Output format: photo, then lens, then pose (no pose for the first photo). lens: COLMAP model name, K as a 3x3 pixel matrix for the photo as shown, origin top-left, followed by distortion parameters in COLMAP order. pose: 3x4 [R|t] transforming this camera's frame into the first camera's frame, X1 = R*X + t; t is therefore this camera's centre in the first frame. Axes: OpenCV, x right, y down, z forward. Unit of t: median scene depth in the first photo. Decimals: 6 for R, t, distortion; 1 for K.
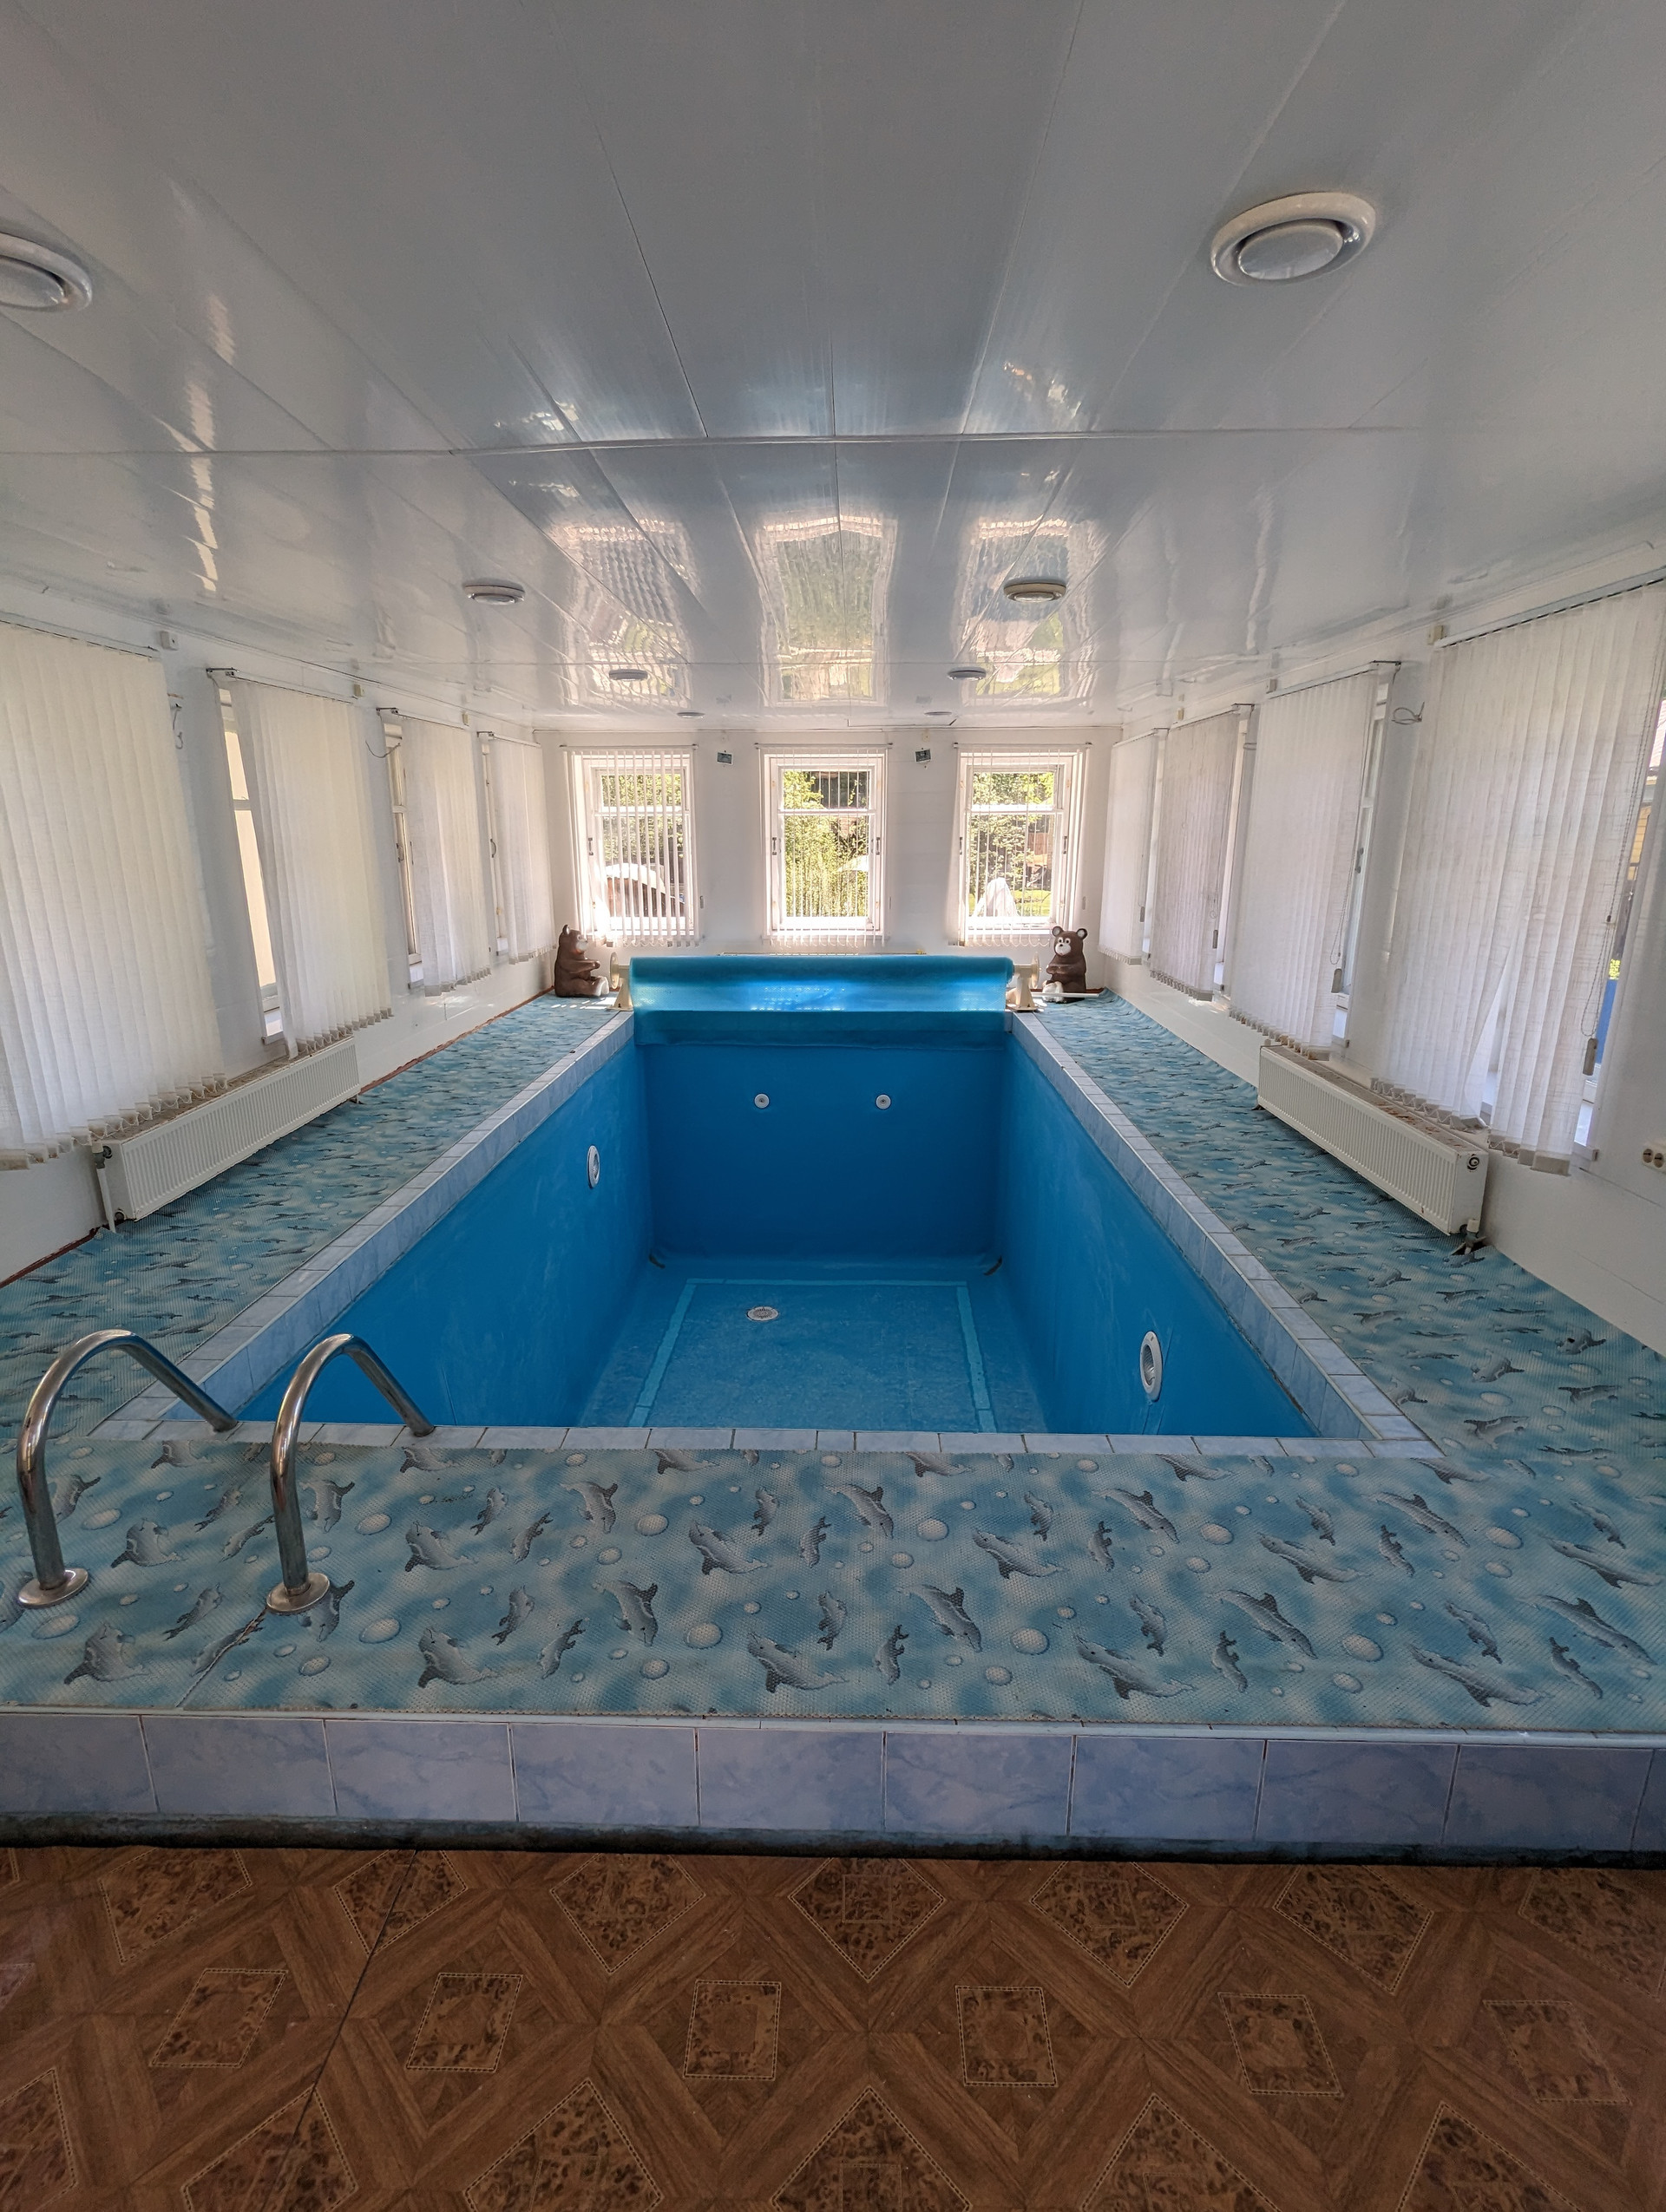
lens RADIAL K [[1061.4, 0, 833.0], [0, 1061.4, 1106.0], [0, 0, 1]] dist [0.000088, 0.000053]
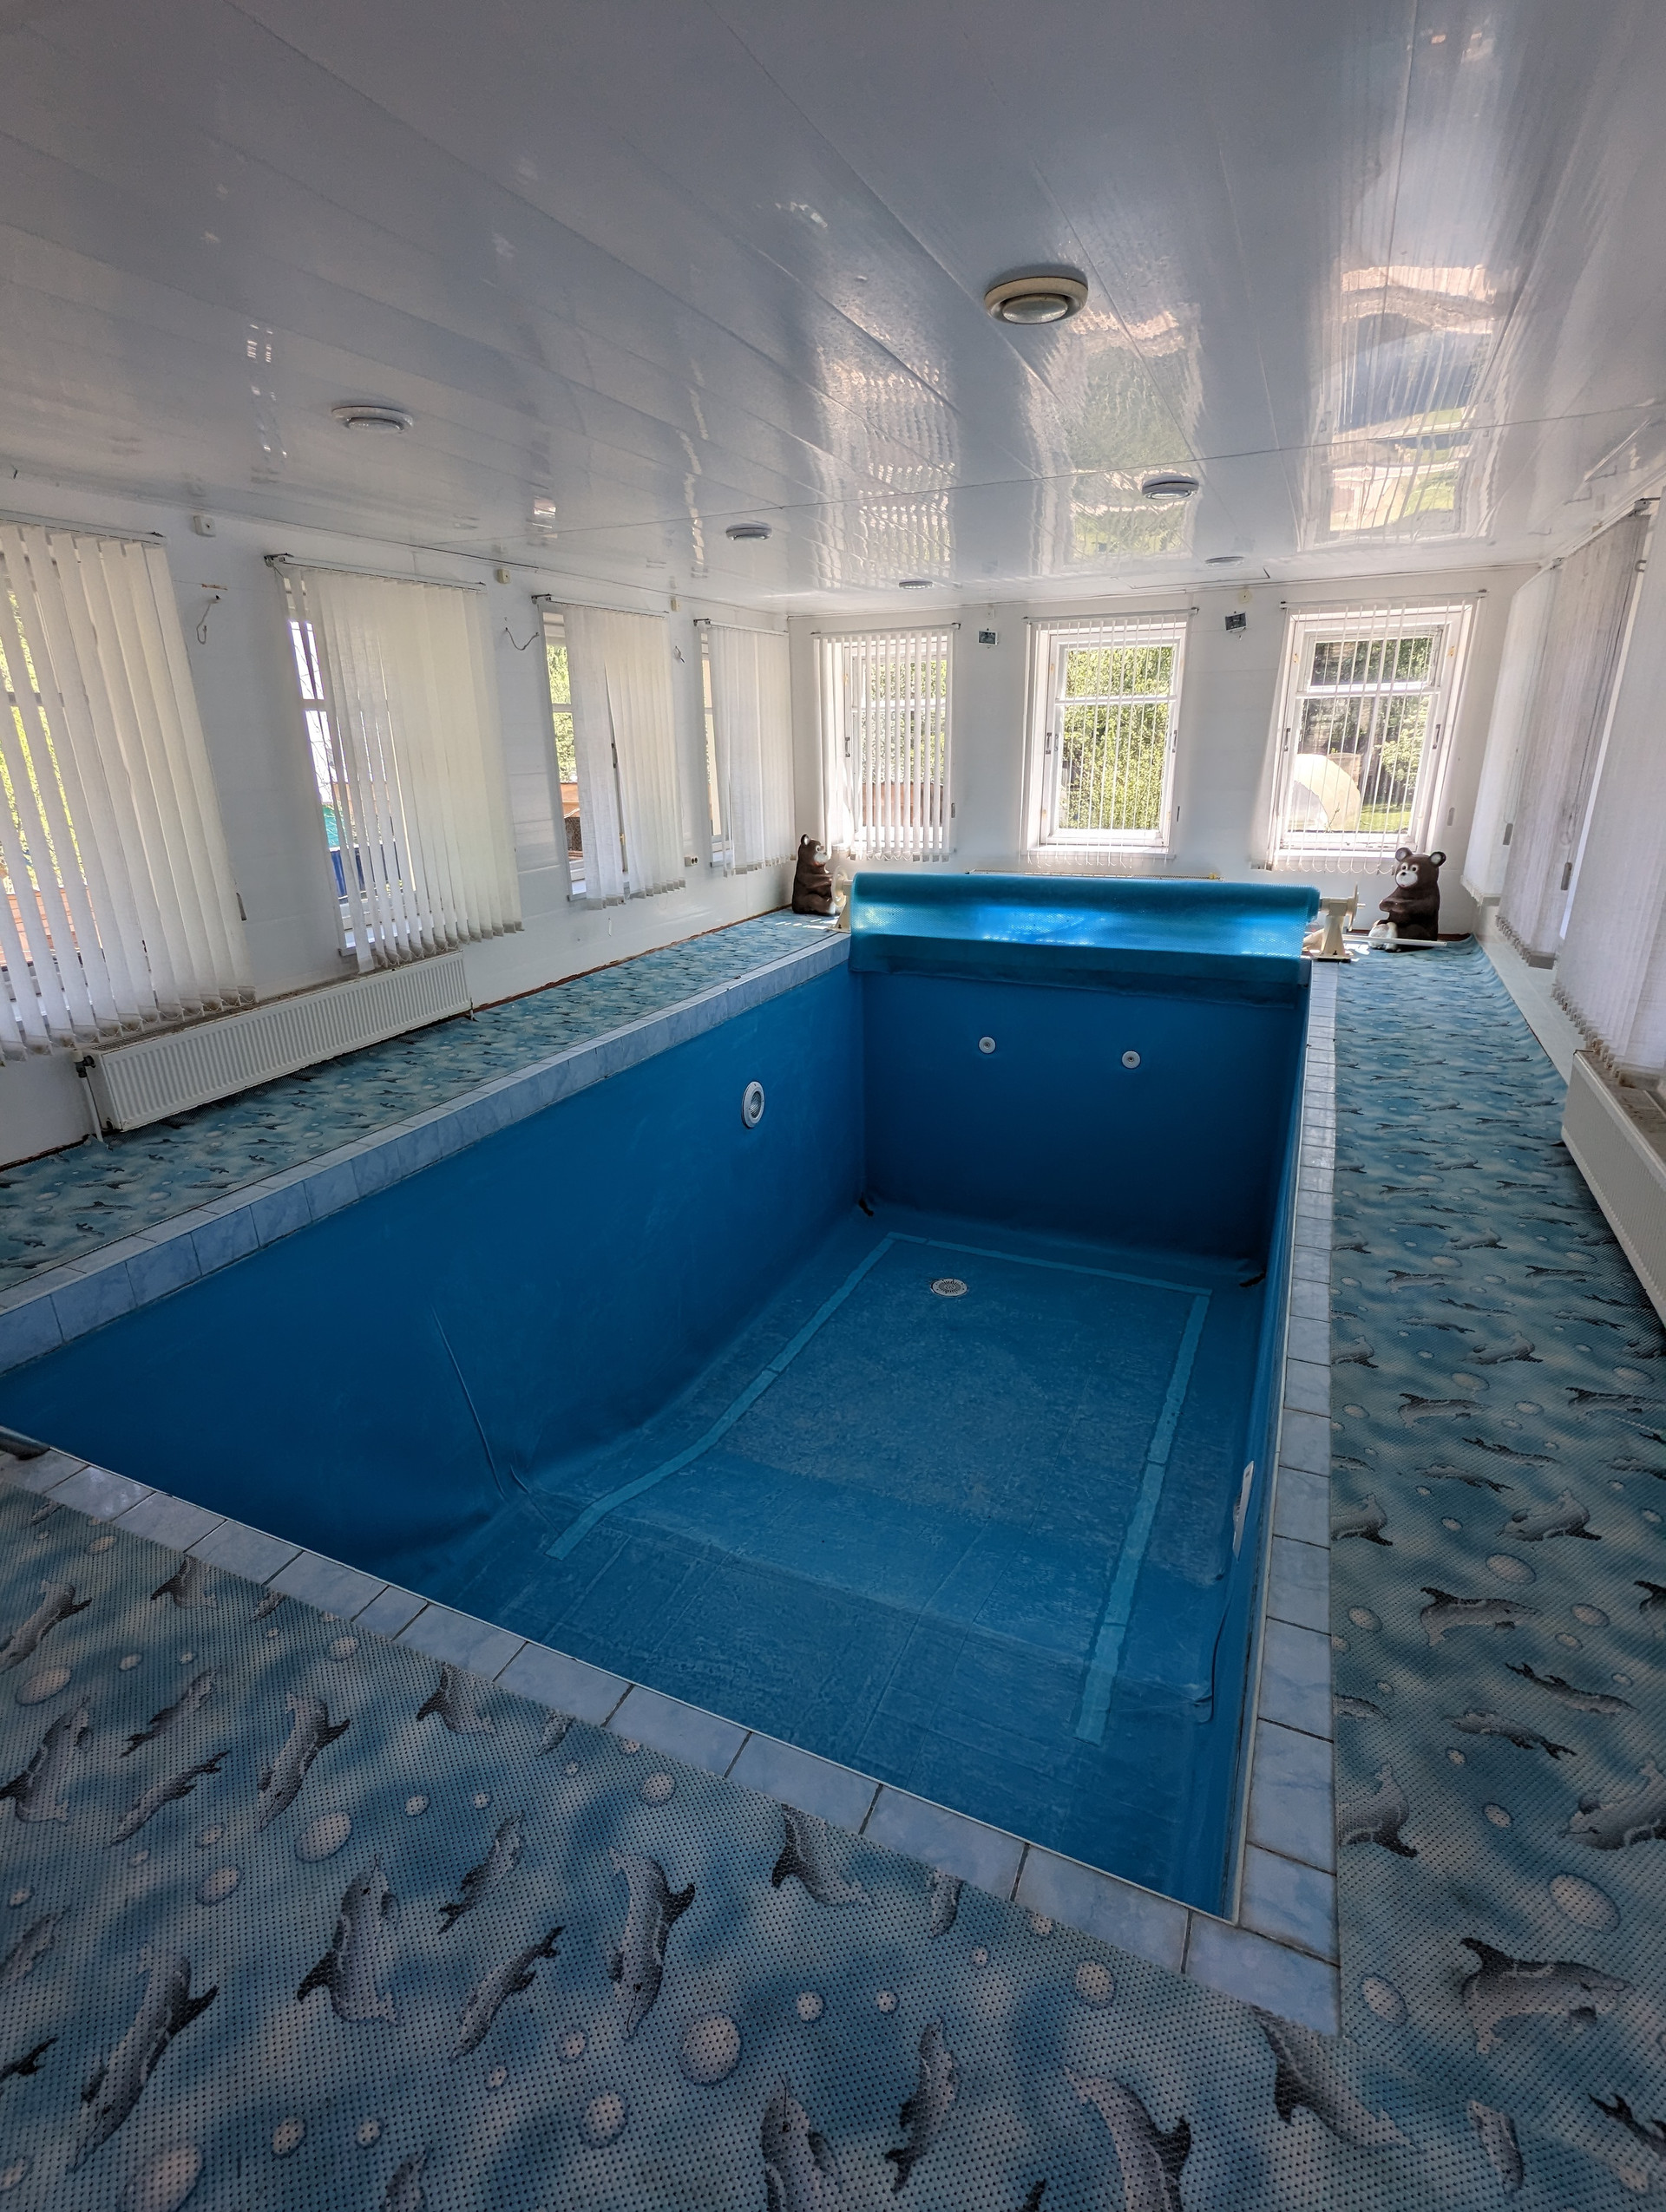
lens RADIAL K [[1061.4, 0, 833.0], [0, 1061.4, 1106.0], [0, 0, 1]] dist [0.000088, 0.000053]
pose [[0.919544, 0.113796, -0.376150, 0.244359], [-0.081966, 0.991643, 0.099624, -0.051623], [0.384344, -0.060777, 0.921187, 0.245919]]
